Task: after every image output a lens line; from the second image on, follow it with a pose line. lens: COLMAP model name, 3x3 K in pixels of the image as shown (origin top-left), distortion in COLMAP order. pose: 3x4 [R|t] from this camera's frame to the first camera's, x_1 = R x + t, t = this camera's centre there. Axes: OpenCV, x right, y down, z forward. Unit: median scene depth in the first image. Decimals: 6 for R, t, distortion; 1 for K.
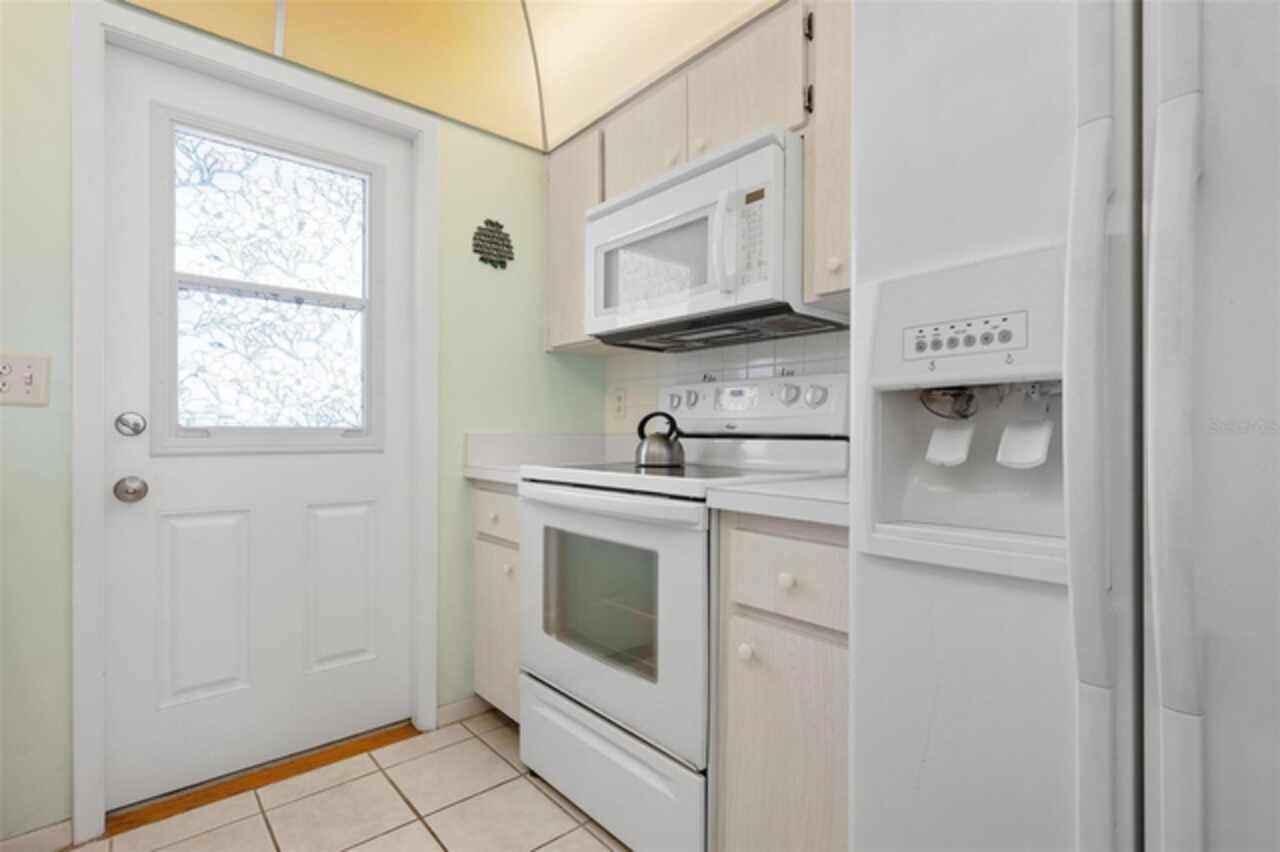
lens RADIAL K [[587.6, 0, 637.9], [0, 587.6, 438.4], [0, 0, 1]] dist [-0.007524, -0.000489]
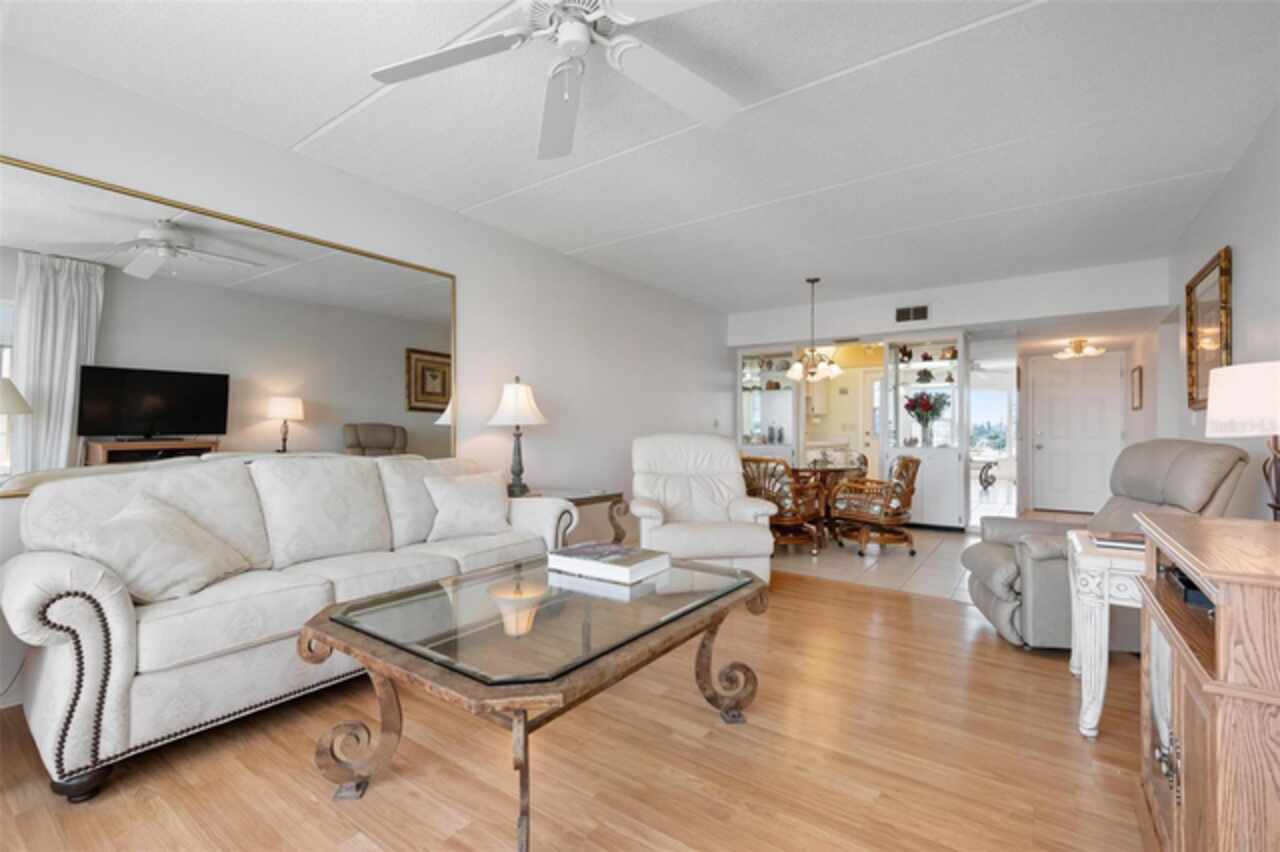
lens RADIAL K [[587.6, 0, 630.2], [0, 587.6, 421.9], [0, 0, 1]] dist [-0.007524, -0.000489]
pose [[0.226245, -0.012616, -0.973989, 4.033929], [-0.011075, 0.999818, -0.015523, -0.020286], [0.974008, 0.014299, 0.226064, -2.487826]]
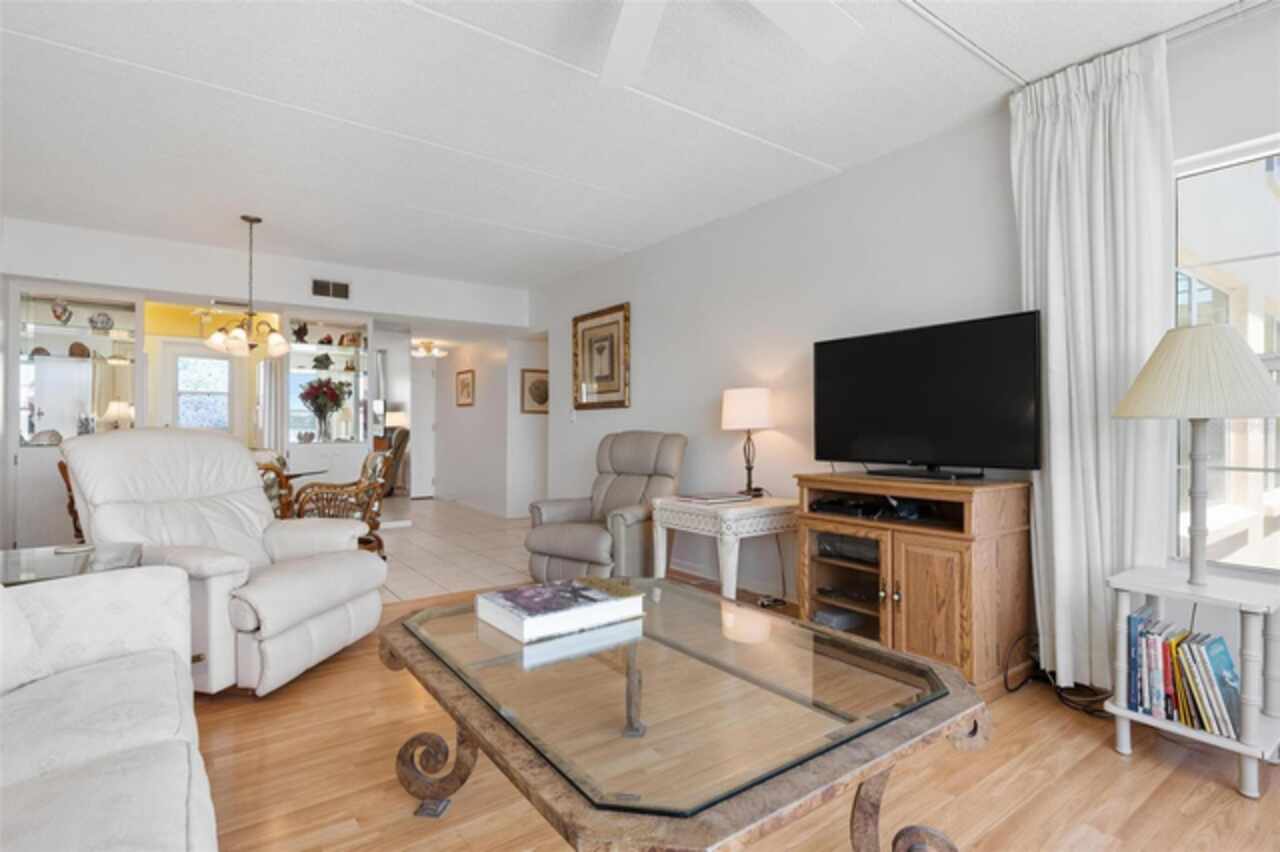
lens RADIAL K [[656.4, 0, 650.3], [0, 656.4, 430.6], [0, 0, 1]] dist [0.004184, -0.000187]
pose [[0.999288, 0.006130, -0.037235, 2.694419], [-0.006030, 0.999978, 0.002804, -0.025430], [0.037251, -0.002578, 0.999303, -3.492065]]
